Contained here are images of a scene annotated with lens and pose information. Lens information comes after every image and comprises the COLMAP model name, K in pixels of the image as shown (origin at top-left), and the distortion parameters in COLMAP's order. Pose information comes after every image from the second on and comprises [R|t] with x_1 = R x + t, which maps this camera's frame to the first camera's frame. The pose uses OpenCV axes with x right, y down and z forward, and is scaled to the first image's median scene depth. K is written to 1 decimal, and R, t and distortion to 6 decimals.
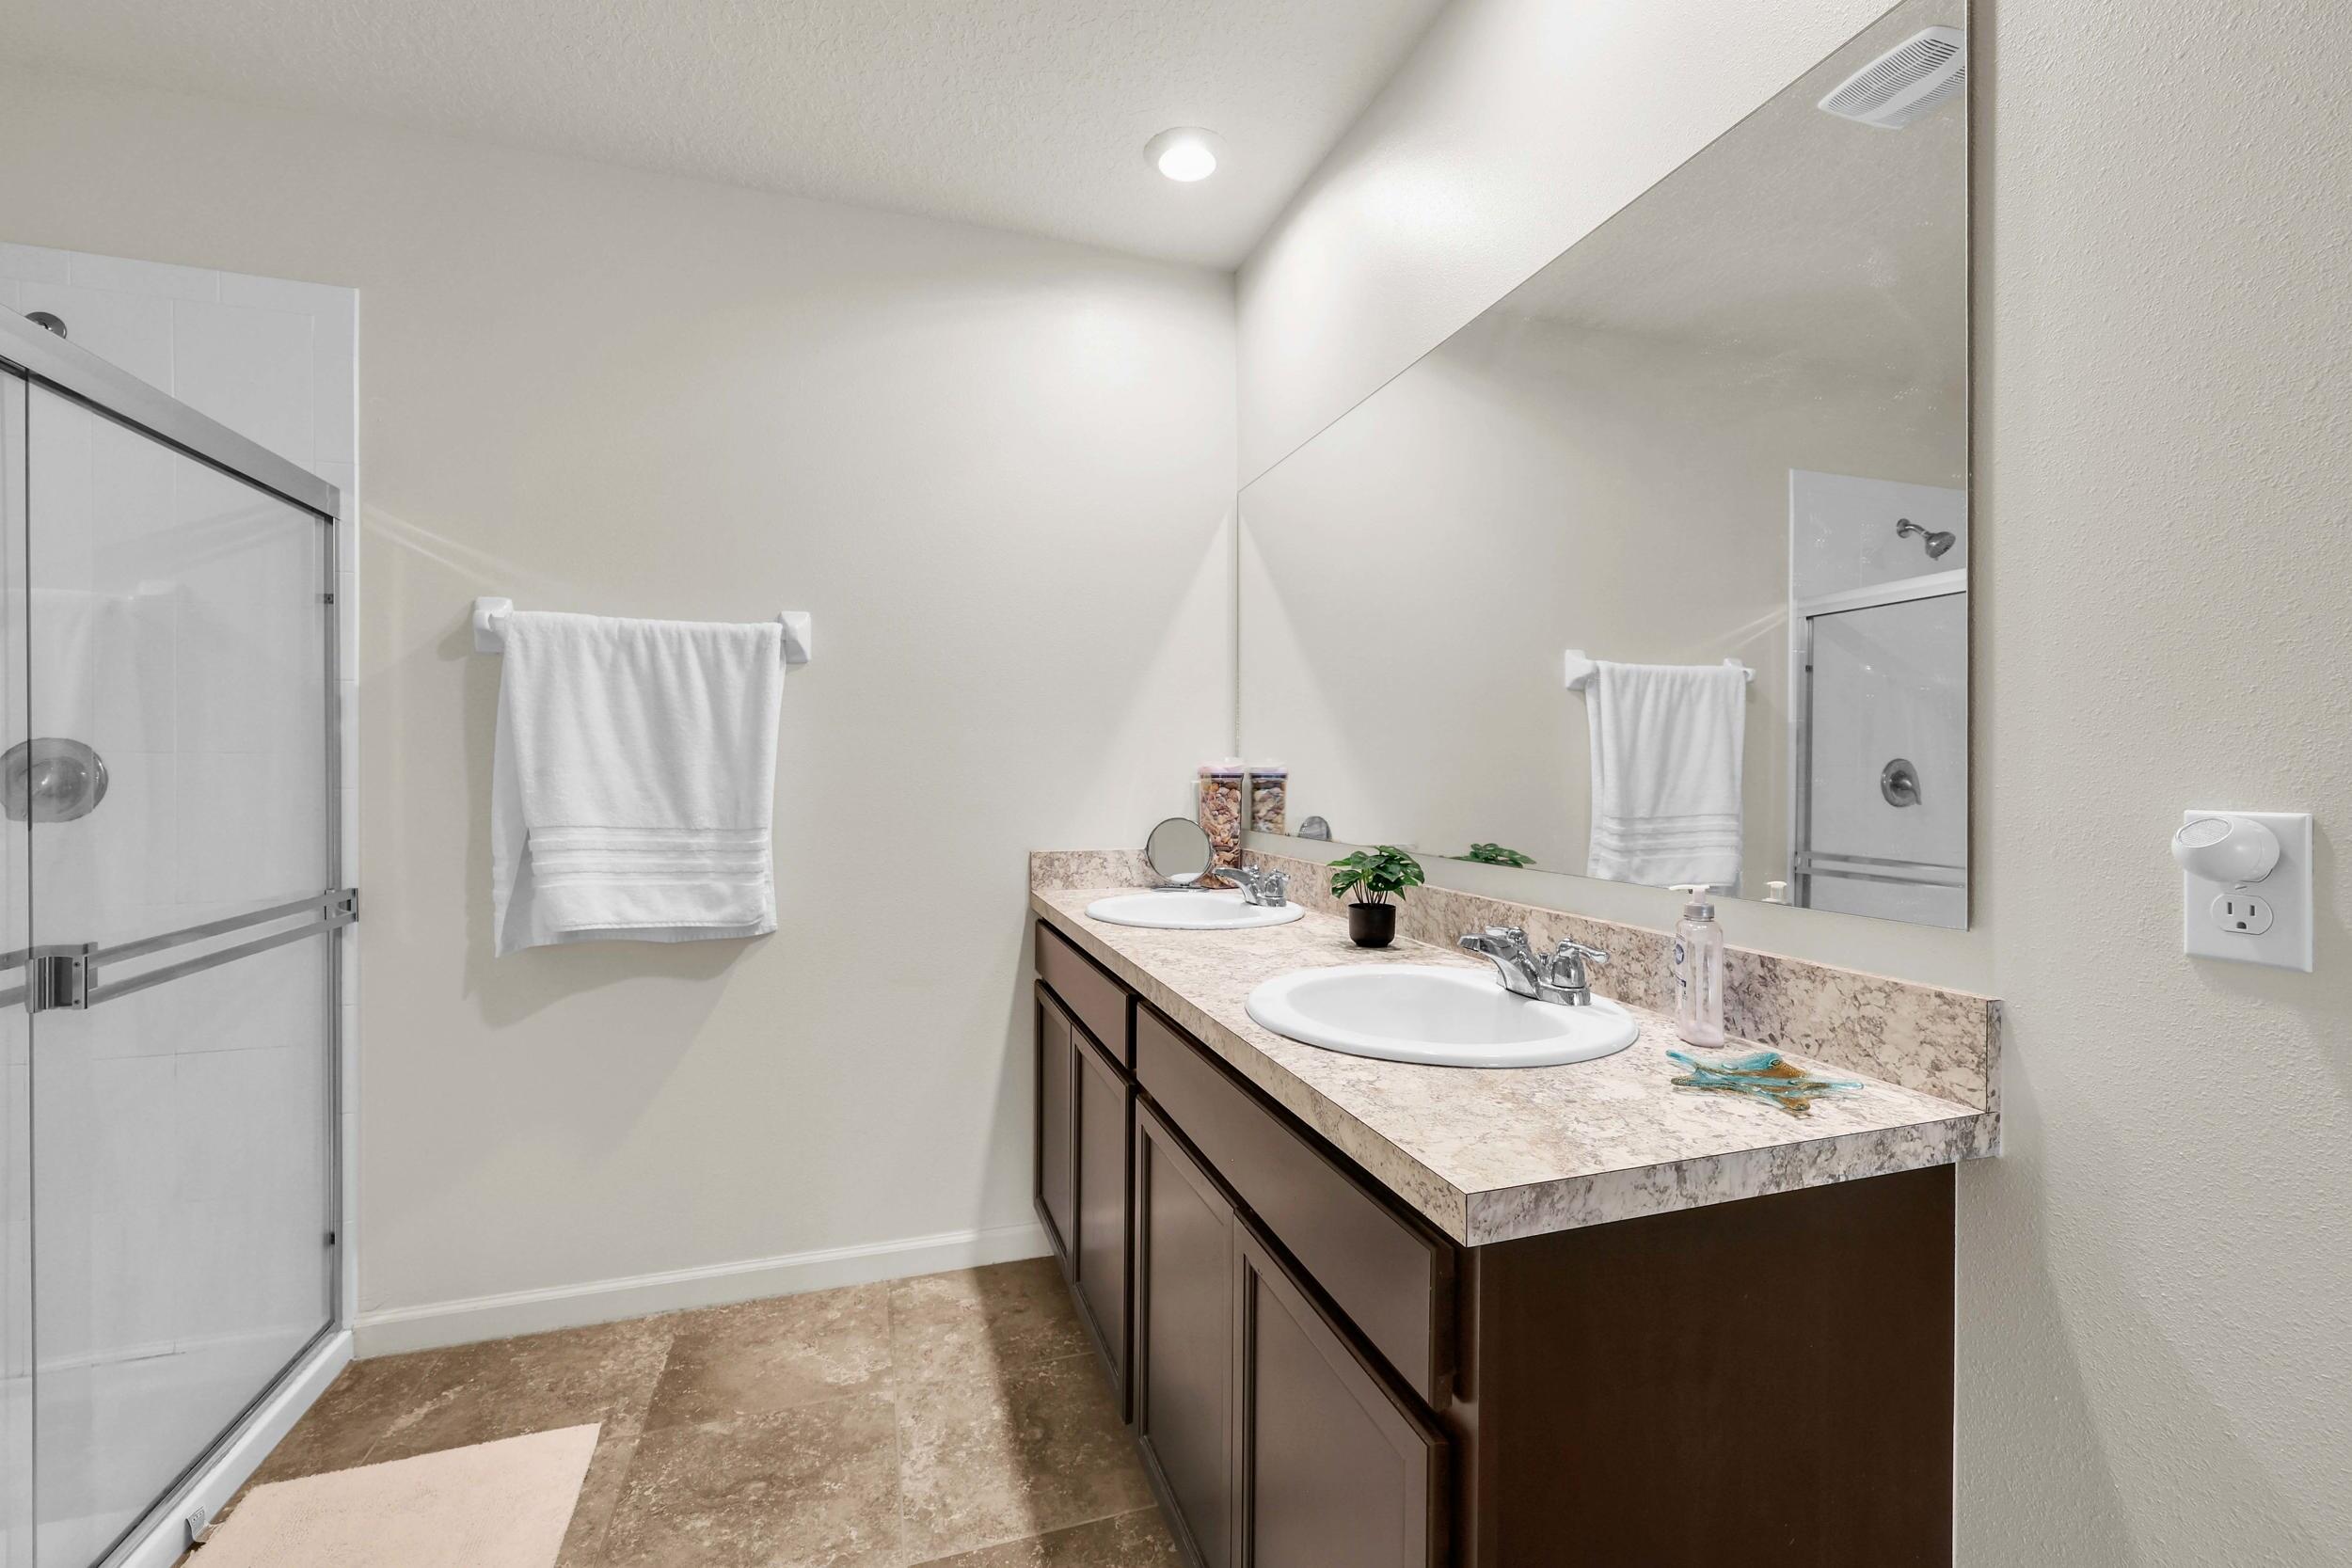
lens RADIAL K [[971.1, 0, 1176.0], [0, 971.1, 784.0], [0, 0, 1]] dist [-0.001099, 0.000229]
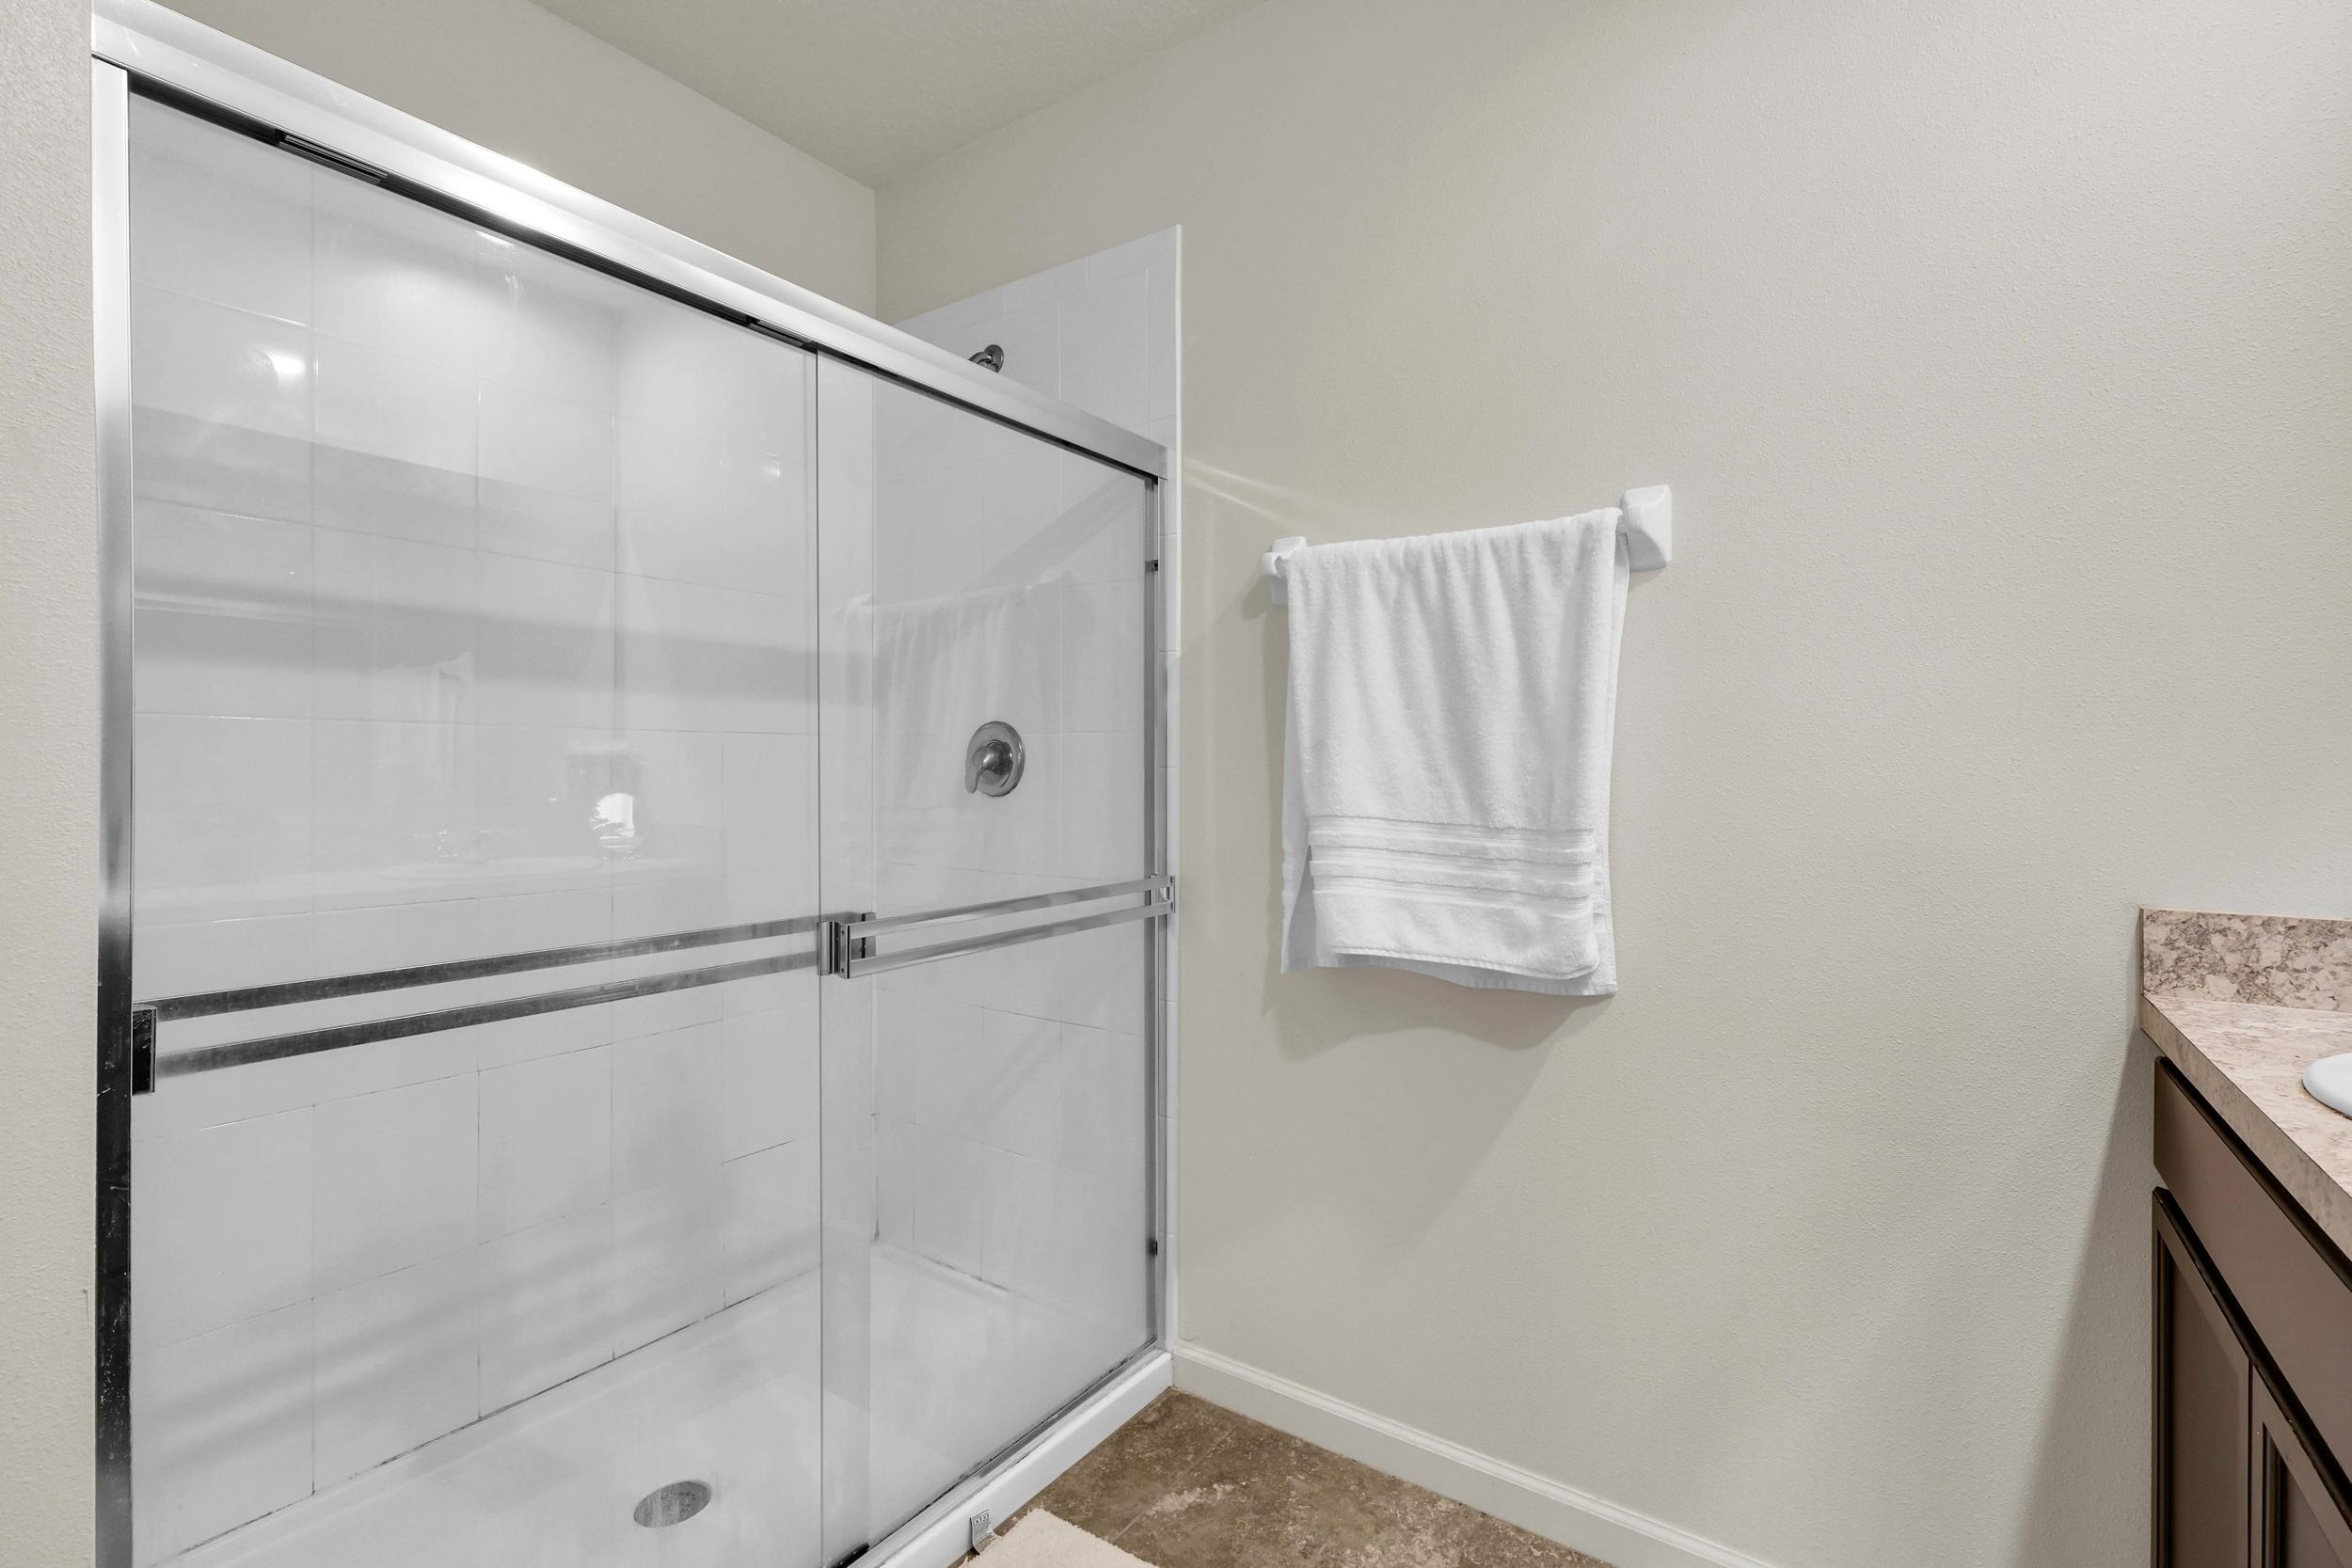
lens RADIAL K [[1090.9, 0, 1183.7], [0, 1090.9, 766.0], [0, 0, 1]] dist [0.000772, -0.000008]
pose [[0.620812, -0.001169, -0.783959, -0.027375], [-0.011767, 0.999872, -0.010809, 0.014096], [0.783871, 0.015935, 0.620719, 0.353929]]
